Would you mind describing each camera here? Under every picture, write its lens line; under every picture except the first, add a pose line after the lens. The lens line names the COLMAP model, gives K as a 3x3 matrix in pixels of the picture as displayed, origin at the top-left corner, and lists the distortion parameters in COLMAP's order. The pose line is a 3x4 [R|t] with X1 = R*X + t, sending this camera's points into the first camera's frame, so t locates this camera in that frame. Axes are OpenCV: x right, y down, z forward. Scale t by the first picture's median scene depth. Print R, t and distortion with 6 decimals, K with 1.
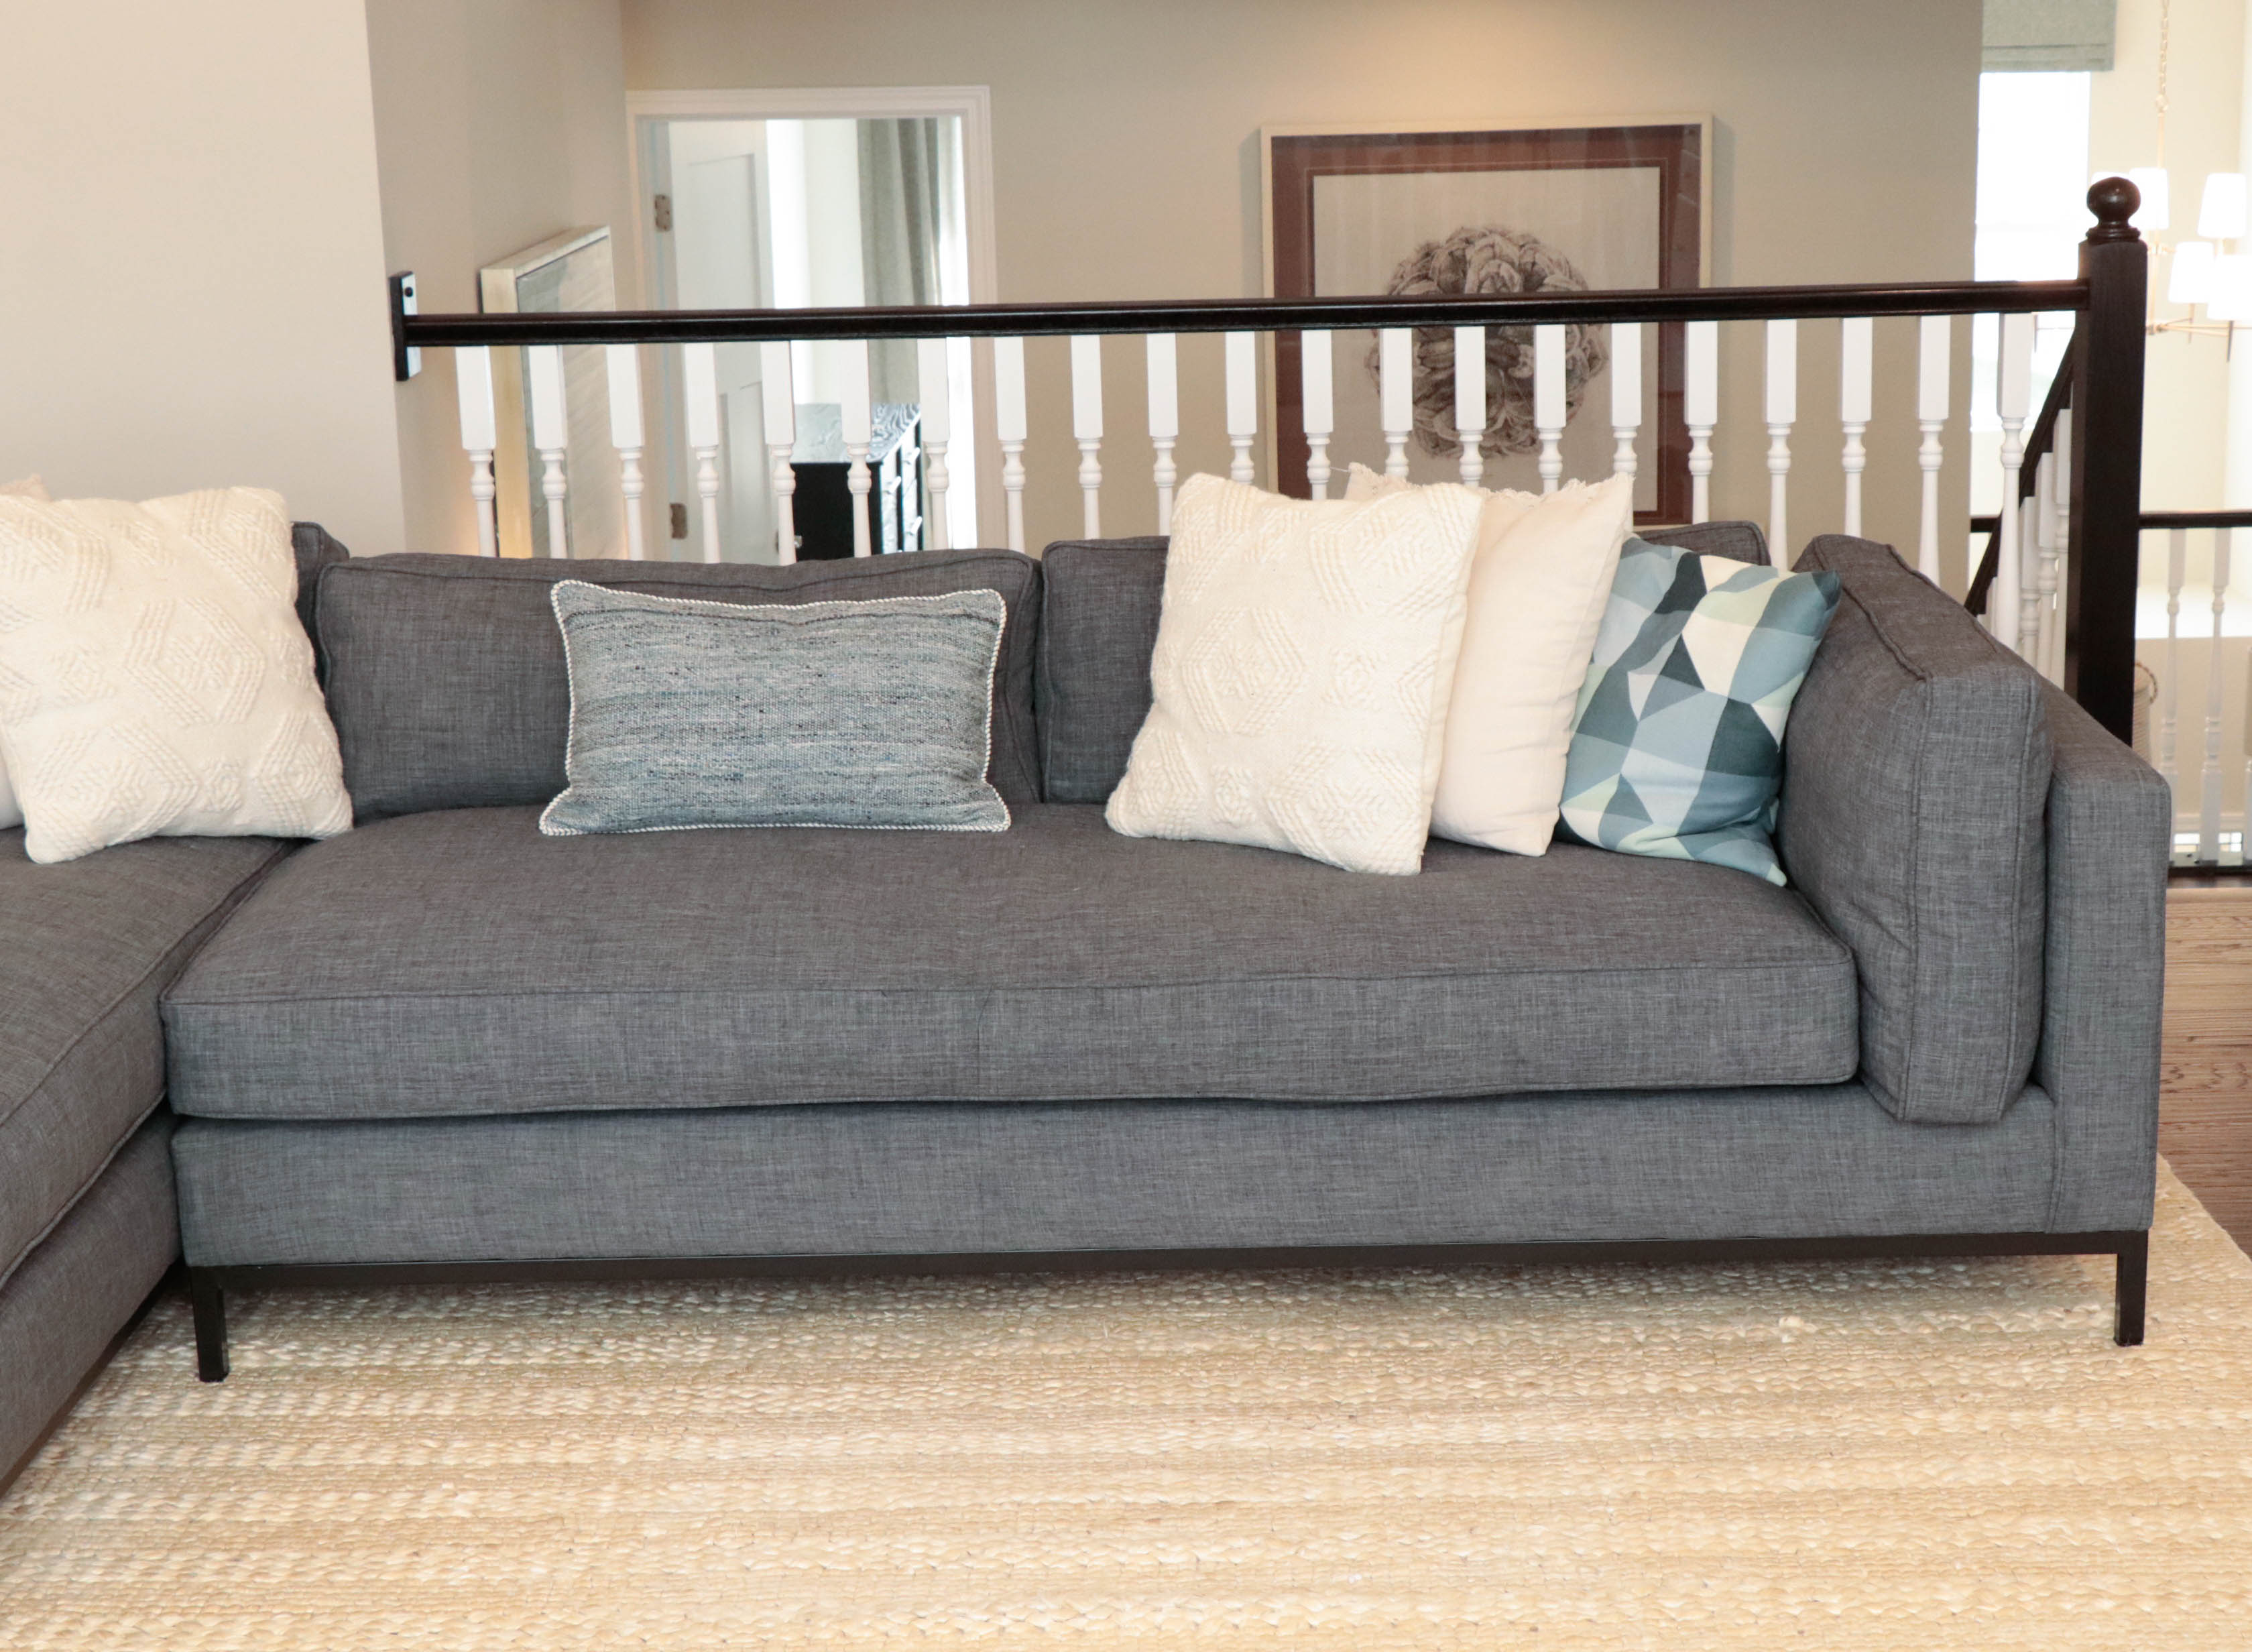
lens RADIAL K [[3874.8, 0, 1132.6], [0, 3874.8, 838.1], [0, 0, 1]] dist [0.069870, 0.000000]
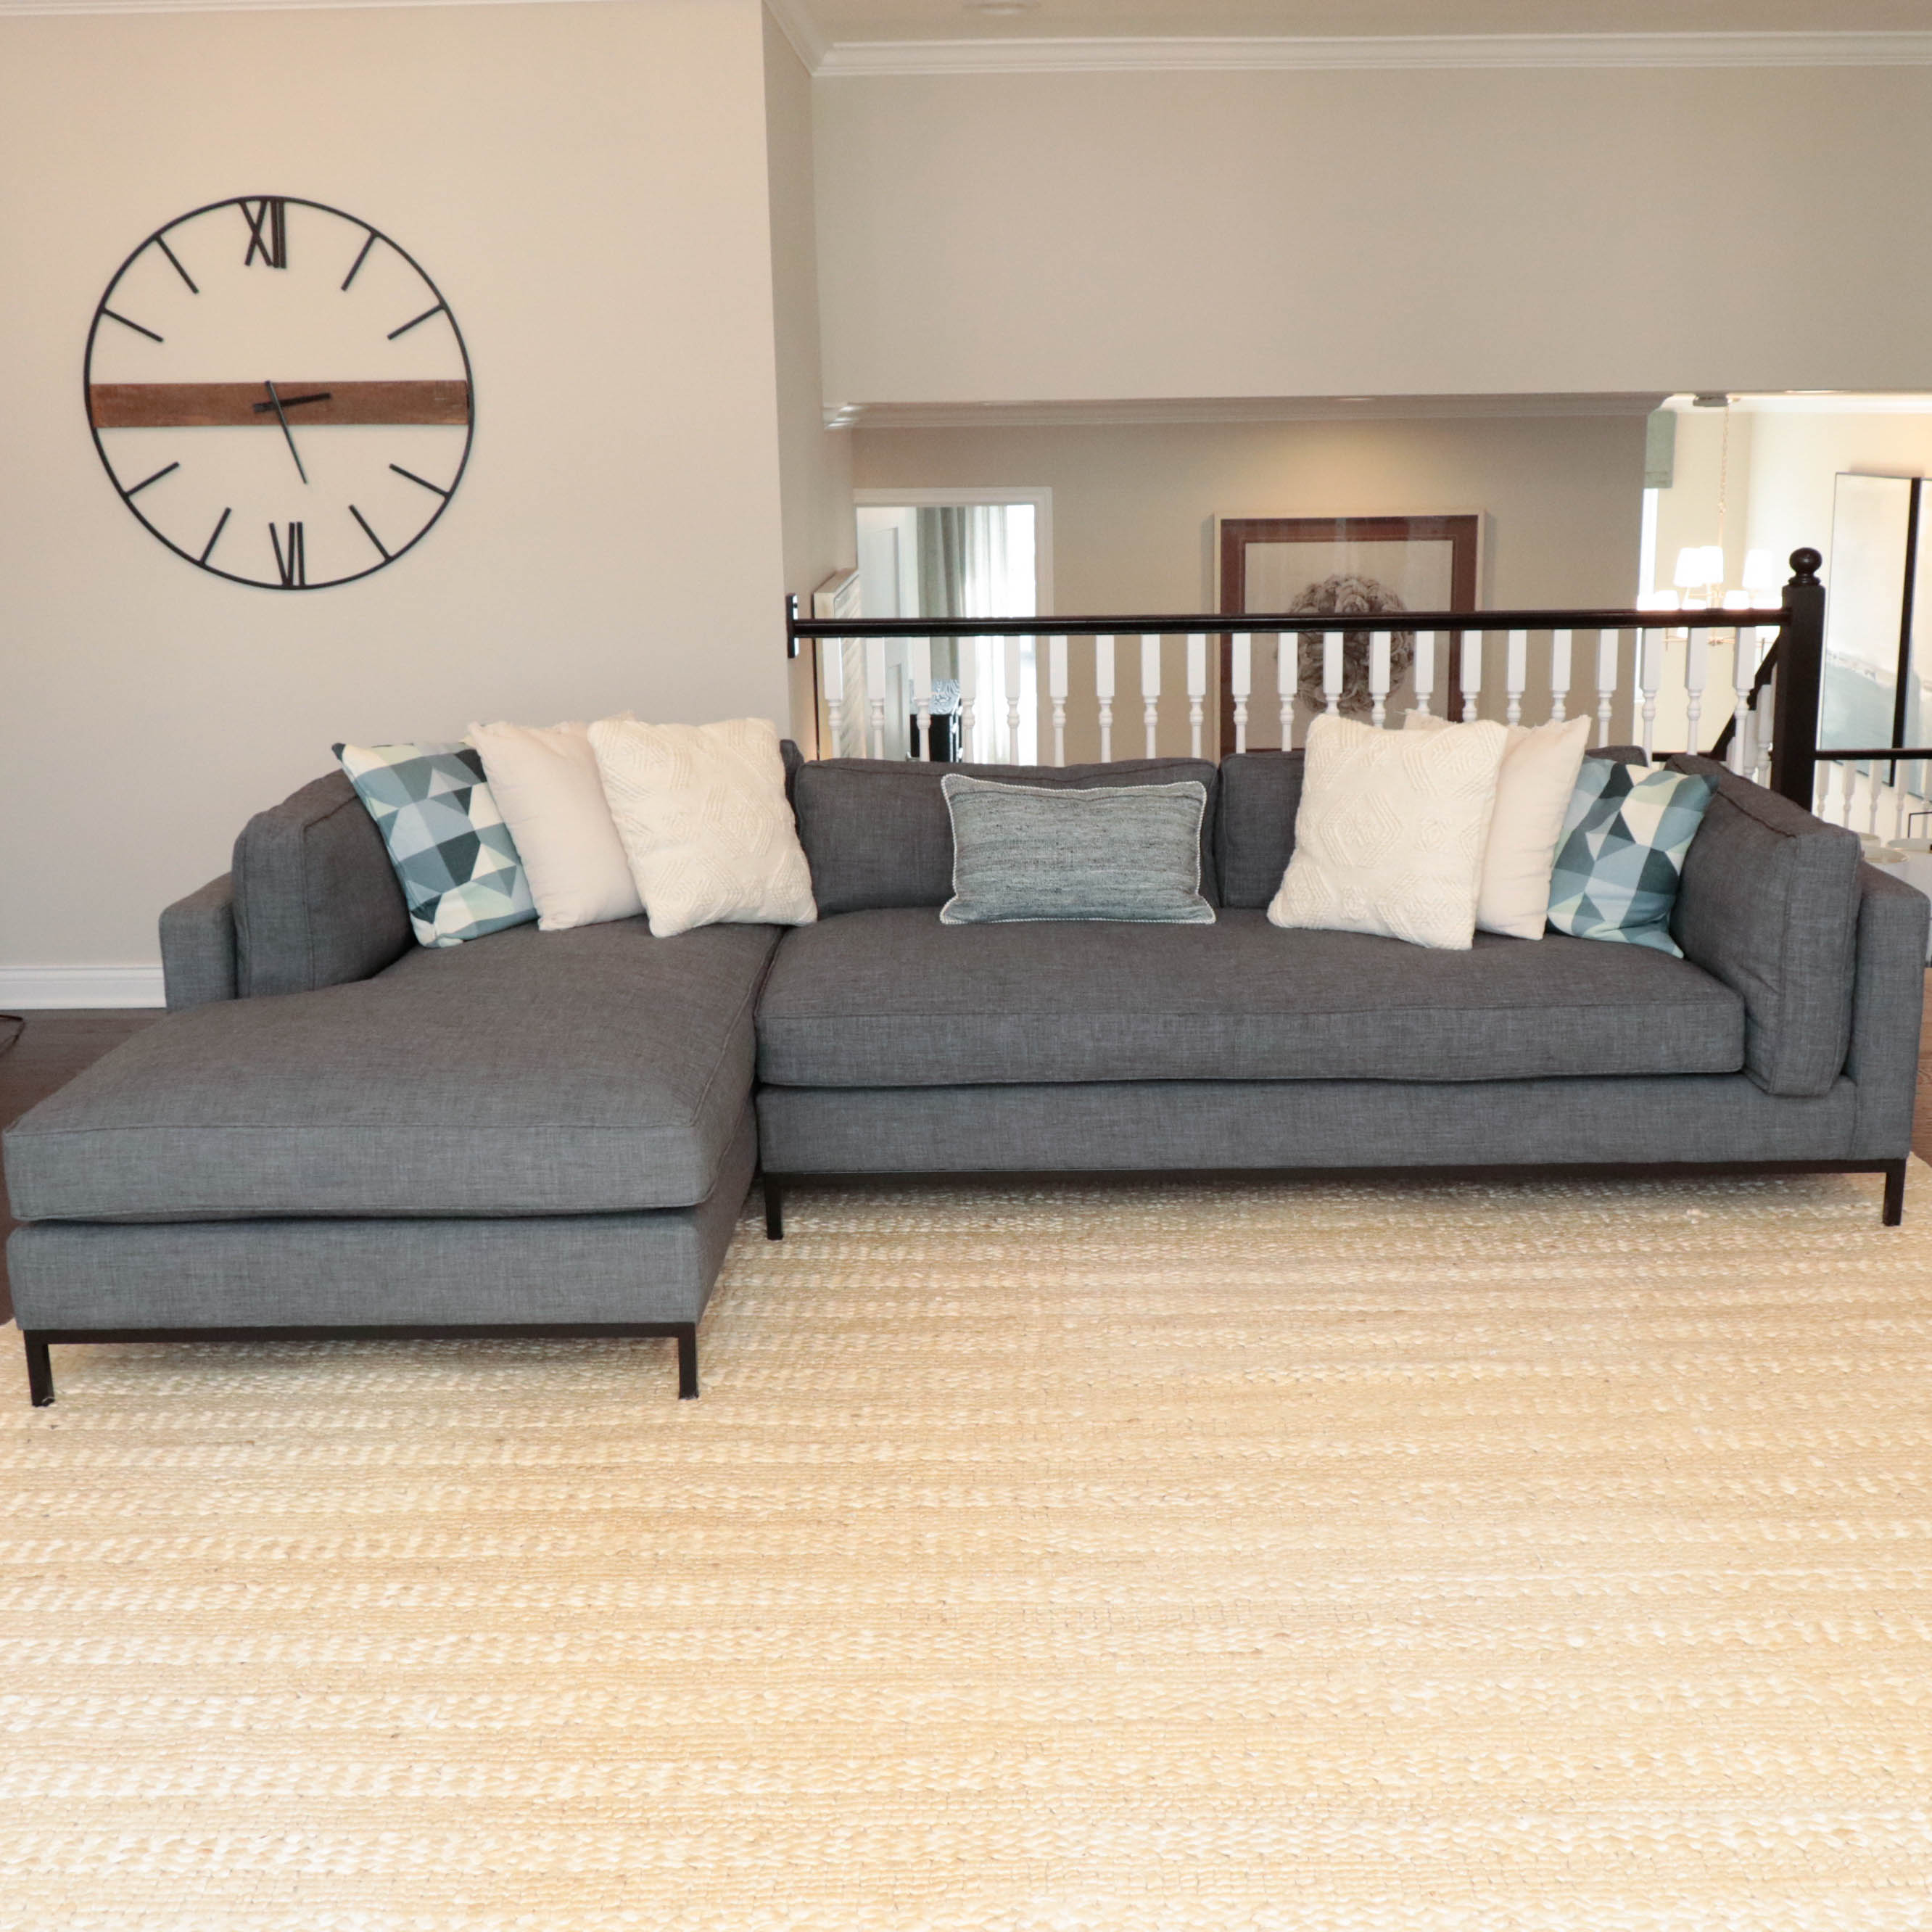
lens RADIAL K [[2373.6, 0, 1000.7], [0, 2373.6, 969.2], [0, 0, 1]] dist [-0.004749, 0.000000]
pose [[0.999912, 0.008016, 0.010558, -0.151250], [-0.008103, 0.999933, 0.008215, 0.011535], [-0.010492, -0.008300, 0.999911, -0.043548]]
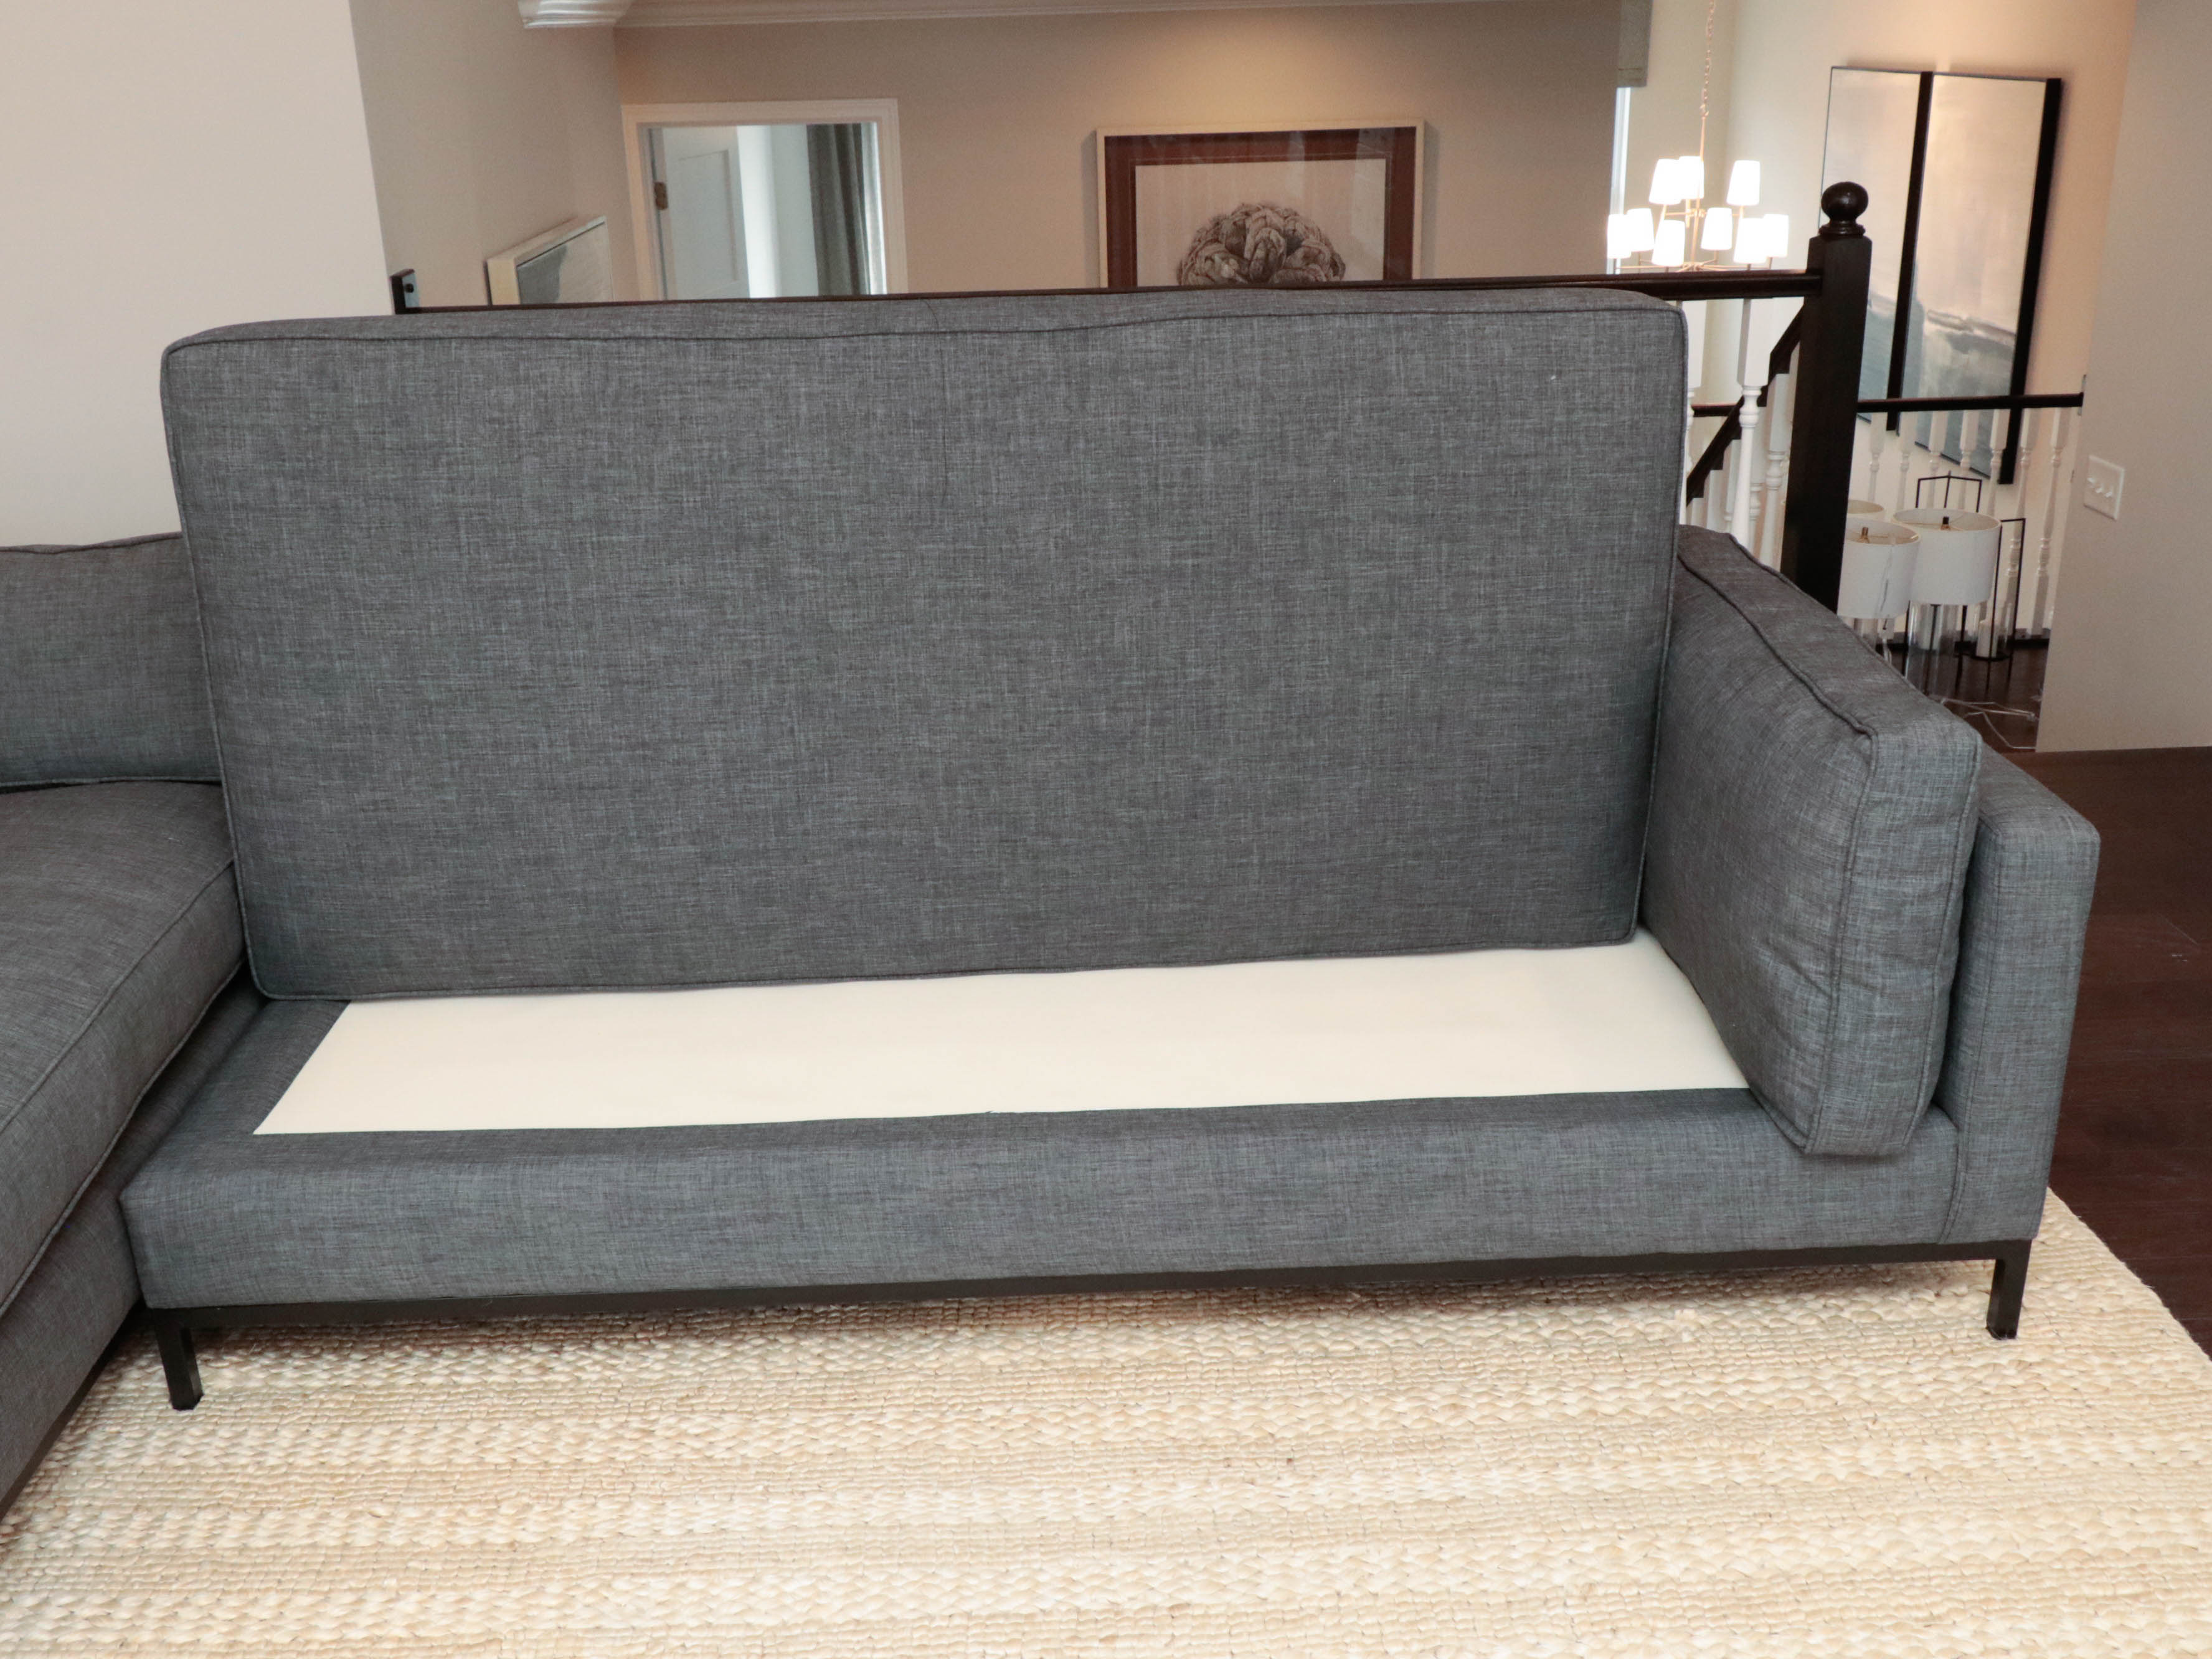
lens RADIAL K [[2204.8, 0, 1076.2], [0, 2204.8, 849.7], [0, 0, 1]] dist [-0.009042, 0.000000]
pose [[0.999124, -0.016648, 0.038399, -0.018575], [0.011130, 0.990135, 0.139677, -0.089065], [-0.040345, -0.139127, 0.989452, 0.436361]]
